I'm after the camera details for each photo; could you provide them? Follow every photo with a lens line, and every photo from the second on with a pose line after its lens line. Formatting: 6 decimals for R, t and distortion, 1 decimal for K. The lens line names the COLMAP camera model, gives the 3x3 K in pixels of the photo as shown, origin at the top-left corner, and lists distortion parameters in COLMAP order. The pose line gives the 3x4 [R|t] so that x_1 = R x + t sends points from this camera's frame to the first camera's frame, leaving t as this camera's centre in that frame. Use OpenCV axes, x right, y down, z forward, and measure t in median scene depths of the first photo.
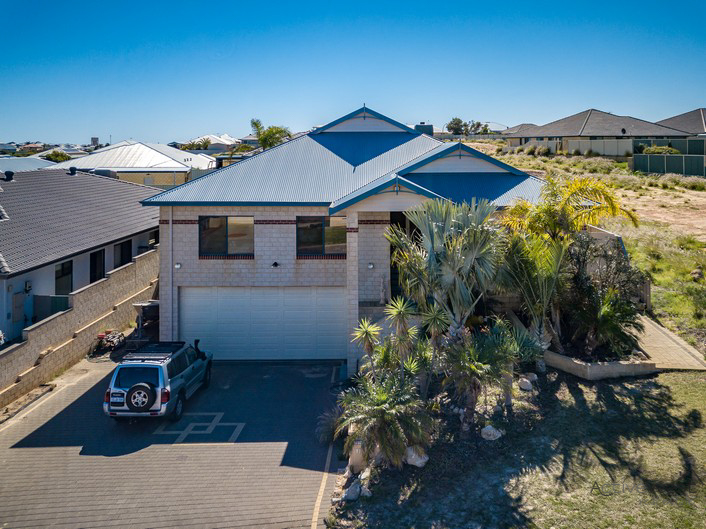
lens RADIAL K [[570.7, 0, 352.9], [0, 570.7, 209.2], [0, 0, 1]] dist [0.005183, 0.006032]
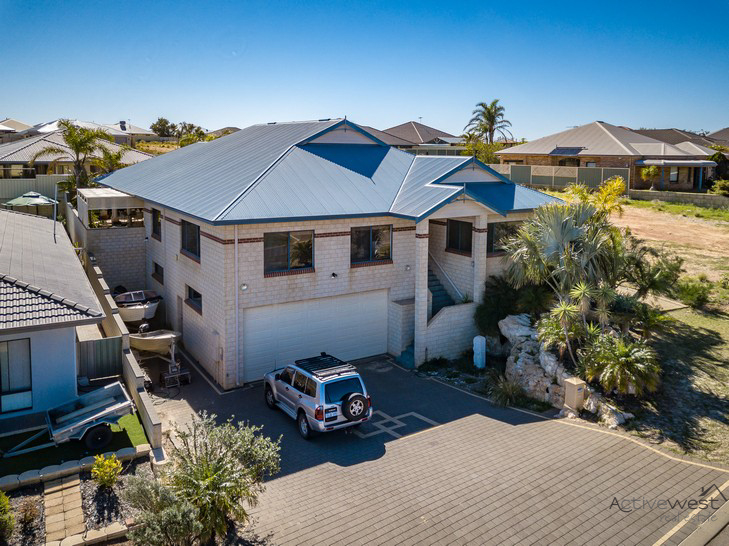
lens RADIAL K [[571.0, 0, 376.6], [0, 571.0, 272.8], [0, 0, 1]] dist [0.025960, -0.044281]
pose [[0.851451, -0.100670, 0.514681, -0.609727], [0.047380, 0.992156, 0.115681, -0.024275], [-0.522290, -0.074111, 0.849542, 0.076316]]
